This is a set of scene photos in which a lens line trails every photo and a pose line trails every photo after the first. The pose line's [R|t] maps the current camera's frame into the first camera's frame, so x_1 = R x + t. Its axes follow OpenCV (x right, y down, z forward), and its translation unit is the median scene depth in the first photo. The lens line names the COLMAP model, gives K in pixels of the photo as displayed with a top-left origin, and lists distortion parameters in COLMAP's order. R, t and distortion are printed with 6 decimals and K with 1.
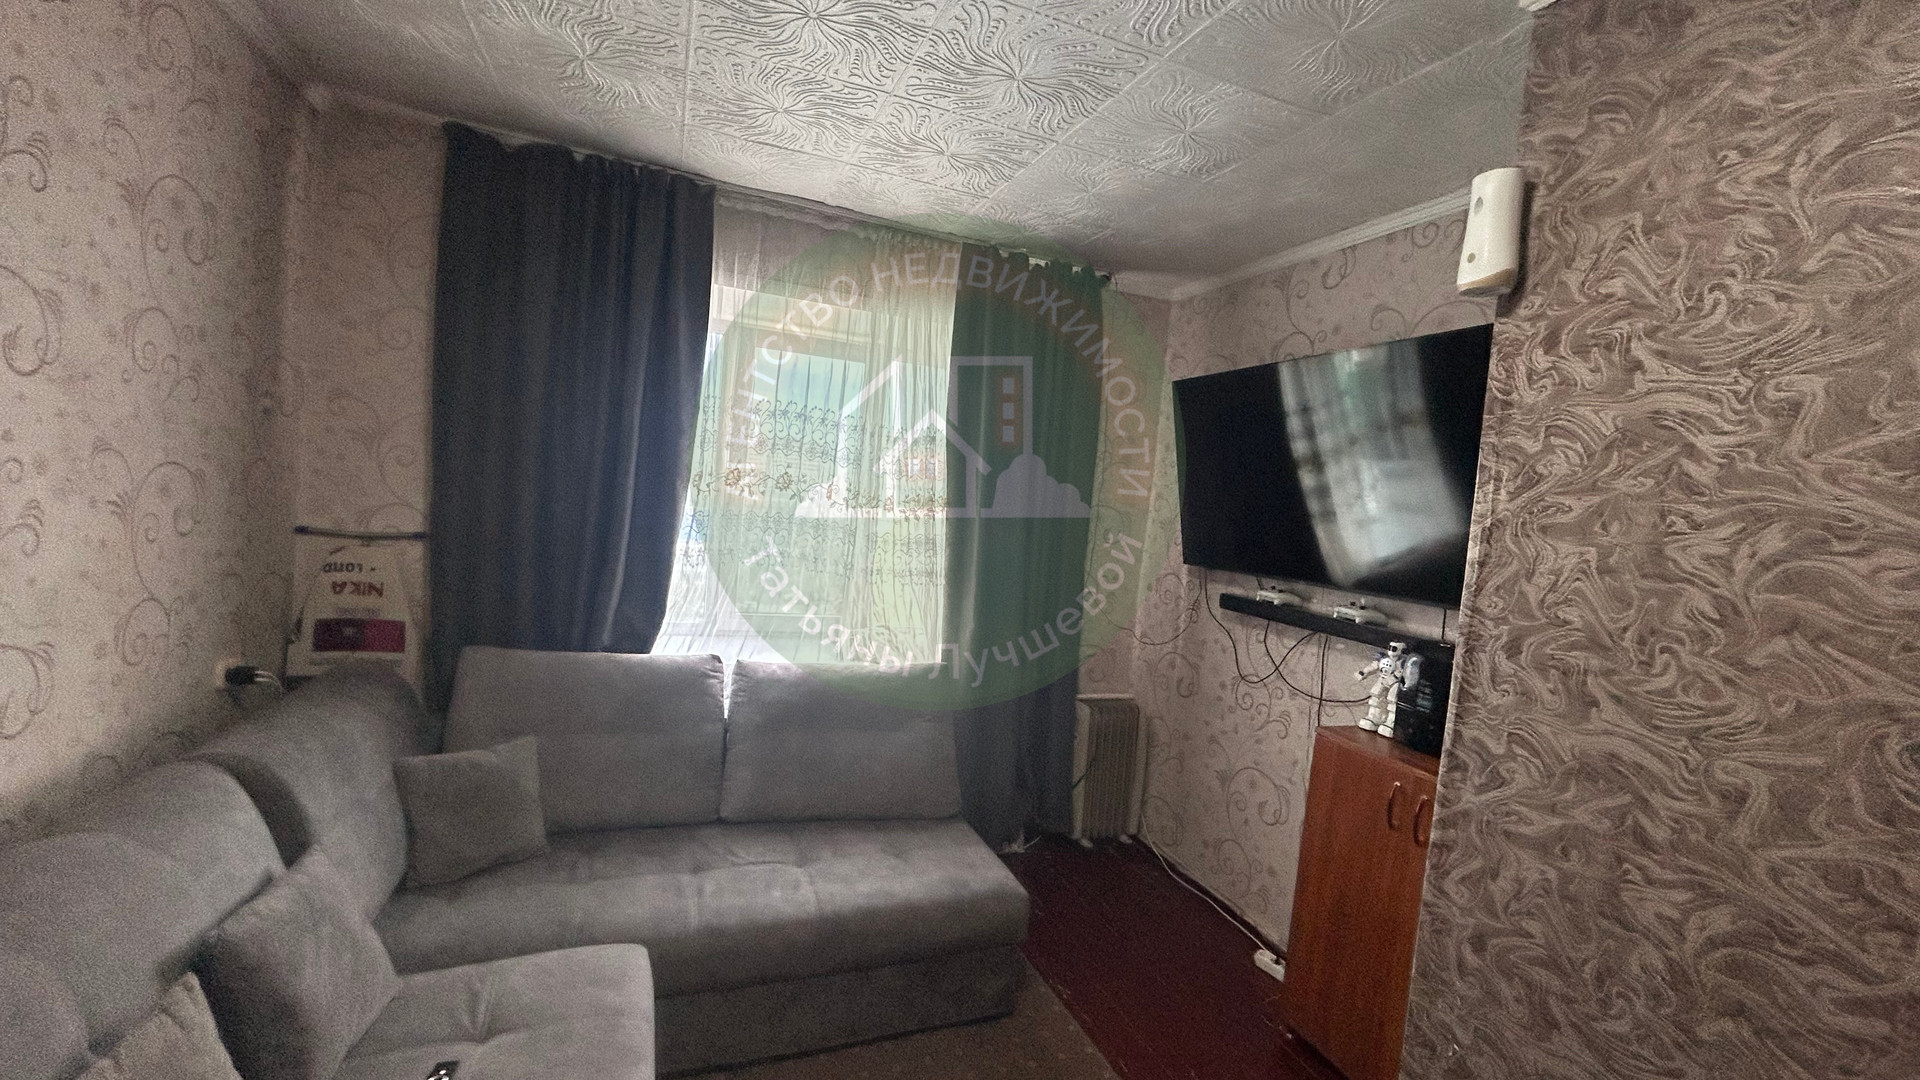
lens RADIAL K [[782.7, 0, 954.4], [0, 782.7, 537.9], [0, 0, 1]] dist [-0.001770, 0.001901]
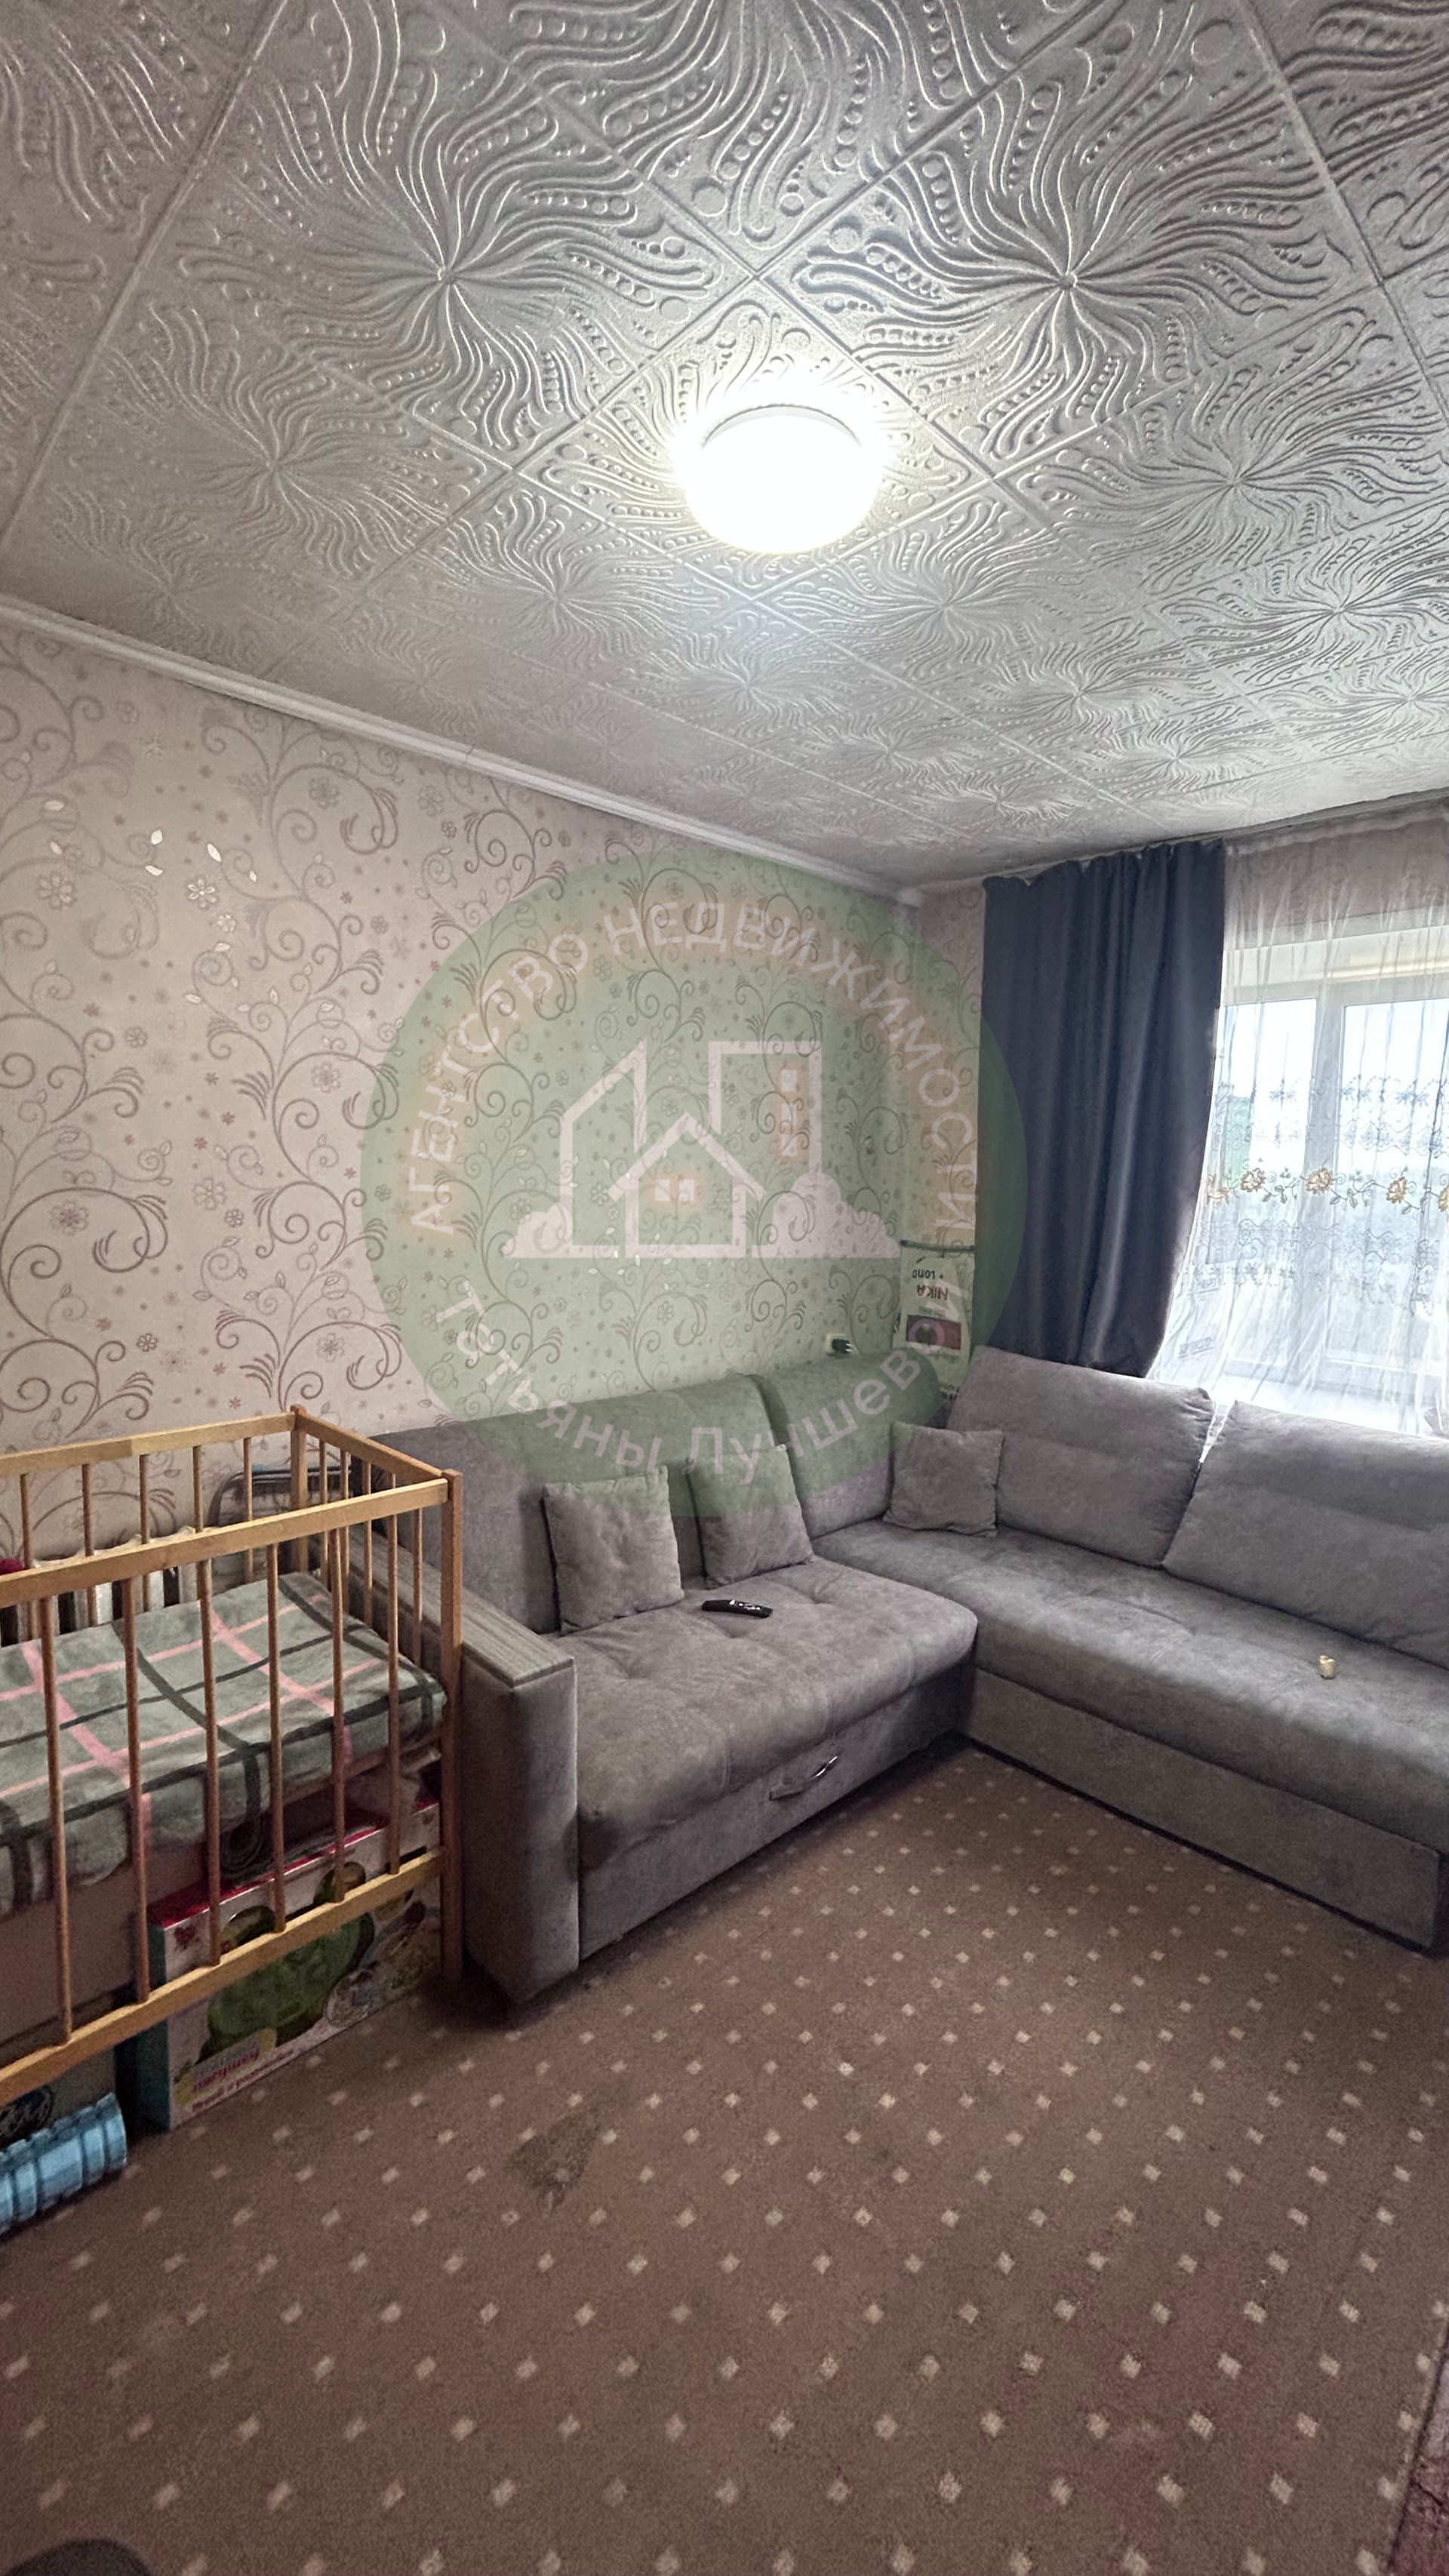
lens RADIAL K [[1050.1, 0, 722.4], [0, 1050.1, 1284.4], [0, 0, 1]] dist [-0.001770, 0.001901]
pose [[0.399475, 0.027322, -0.916337, 0.589630], [-0.036970, 0.999223, 0.013676, 0.043811], [0.915998, 0.028414, 0.400174, 0.064014]]
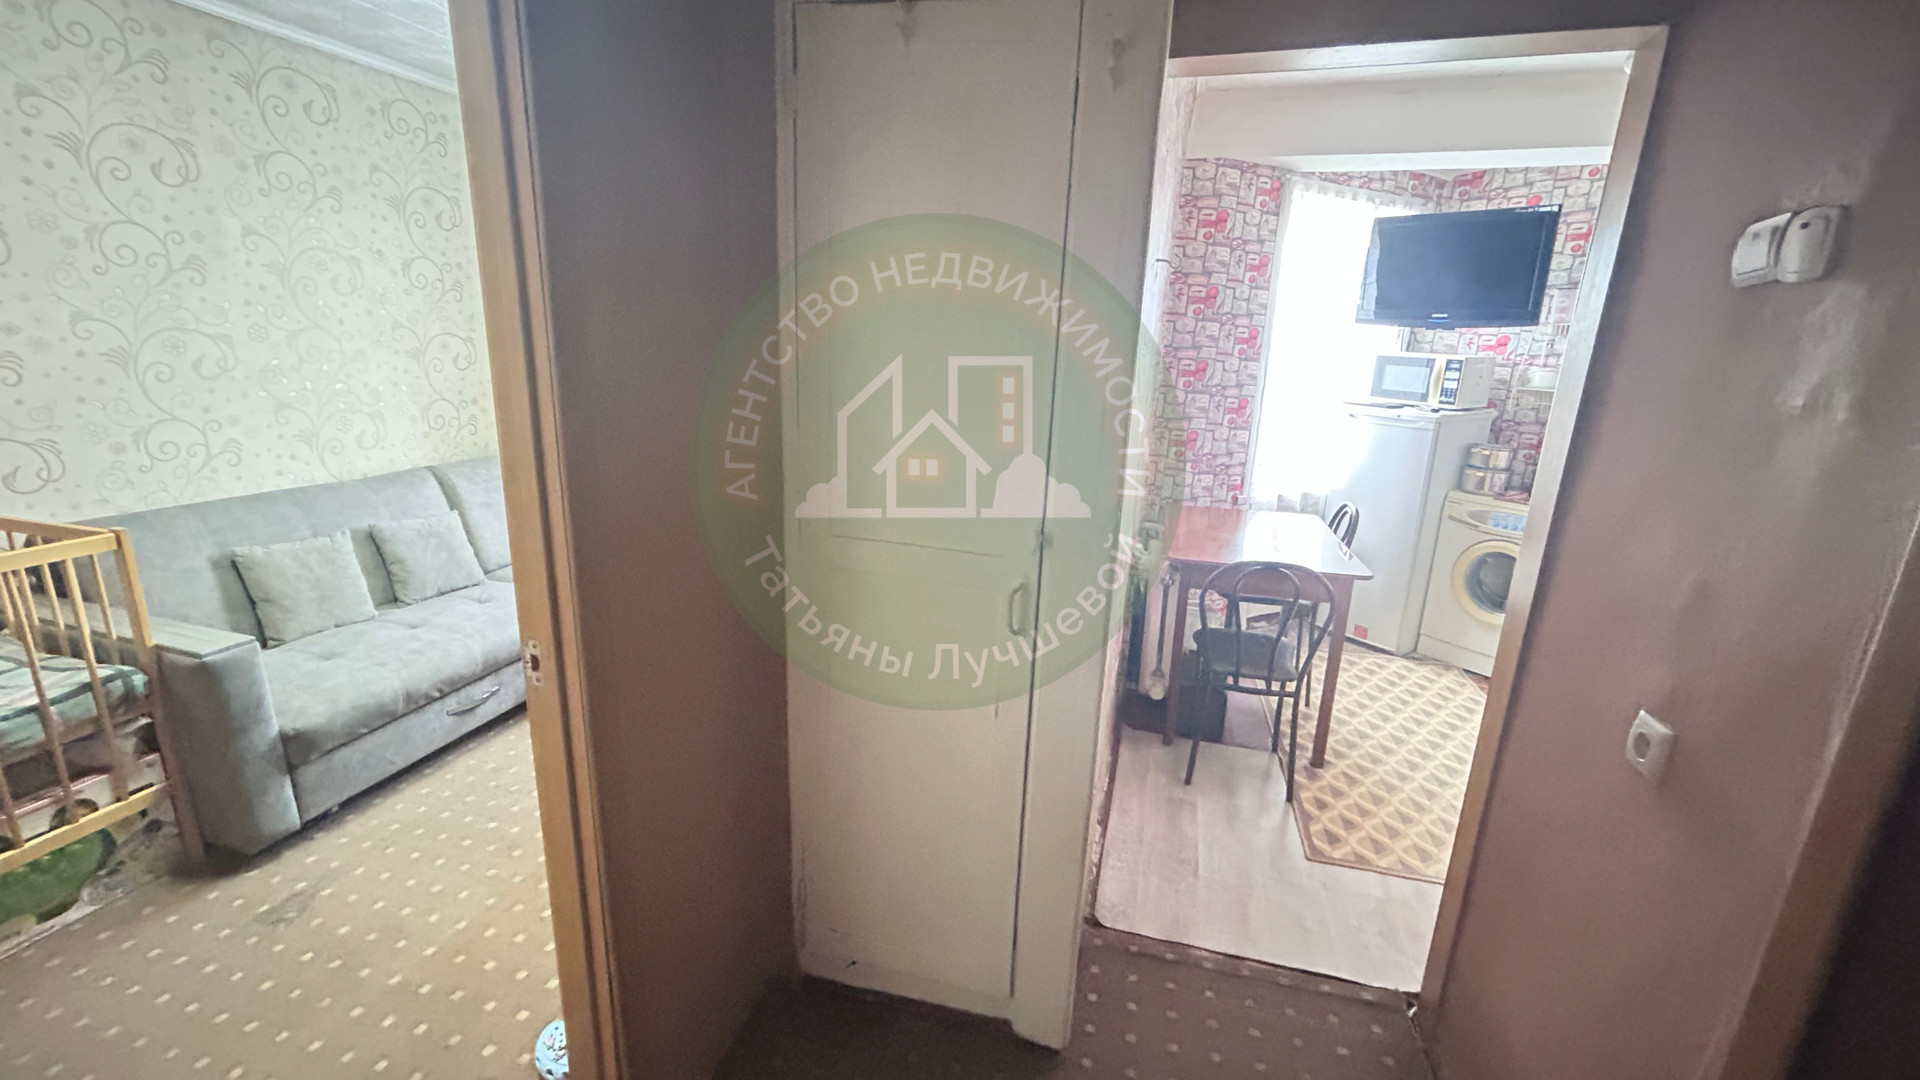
lens RADIAL K [[782.7, 0, 954.3], [0, 782.7, 537.8], [0, 0, 1]] dist [-0.001770, 0.001901]
pose [[0.808073, 0.092758, -0.581733, 0.977961], [0.004944, 0.986422, 0.164153, 0.076916], [0.589061, -0.135524, 0.796643, 0.055529]]
